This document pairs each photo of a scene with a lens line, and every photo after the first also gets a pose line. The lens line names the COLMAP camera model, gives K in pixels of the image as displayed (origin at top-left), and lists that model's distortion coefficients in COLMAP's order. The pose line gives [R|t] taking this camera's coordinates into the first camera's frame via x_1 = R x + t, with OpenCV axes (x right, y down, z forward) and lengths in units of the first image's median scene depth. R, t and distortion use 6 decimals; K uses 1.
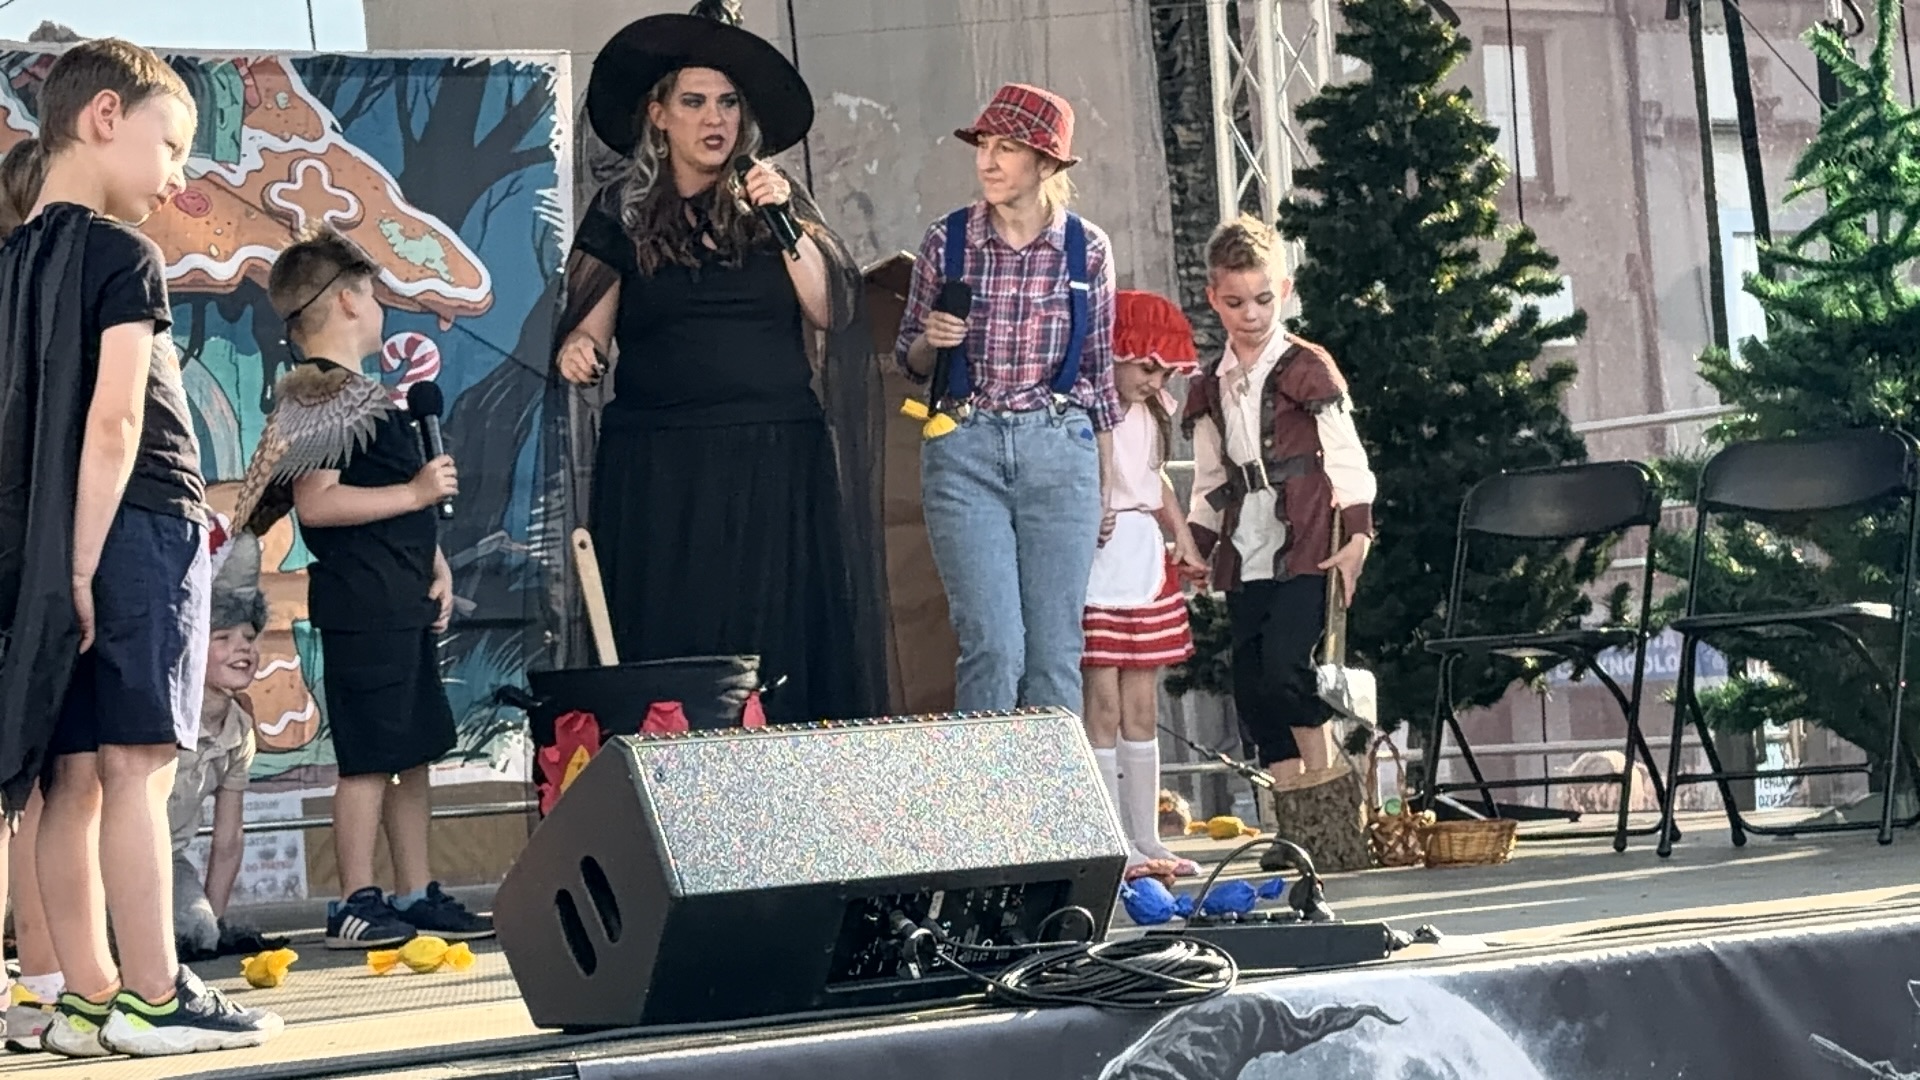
lens RADIAL K [[4985.4, 0, 957.2], [0, 4985.4, 545.1], [0, 0, 1]] dist [0.224654, 0.000000]
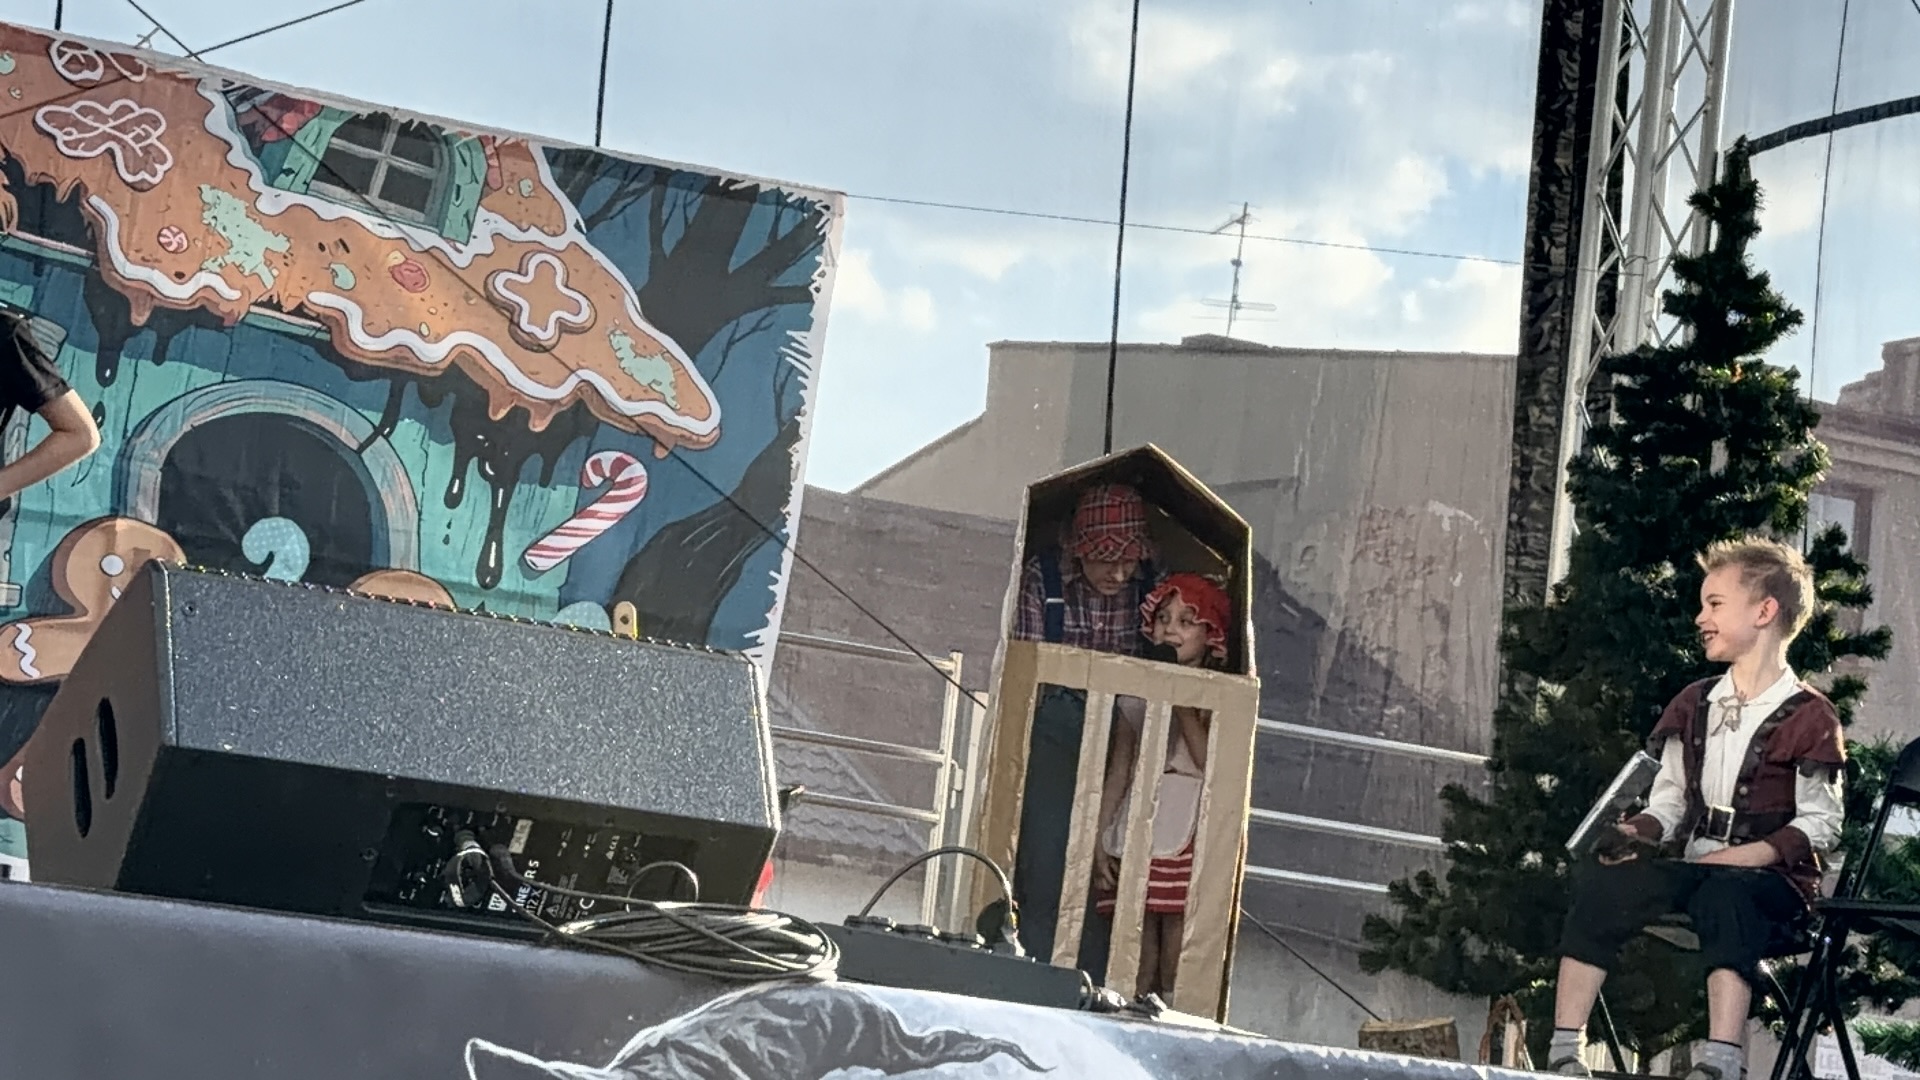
lens RADIAL K [[4985.4, 0, 968.8], [0, 4985.4, 549.6], [0, 0, 1]] dist [0.224654, 0.000000]
pose [[0.978178, 0.153752, -0.139746, 0.088908], [-0.165760, 0.983019, -0.078726, 0.038676], [0.125269, 0.100173, 0.987053, 0.084806]]
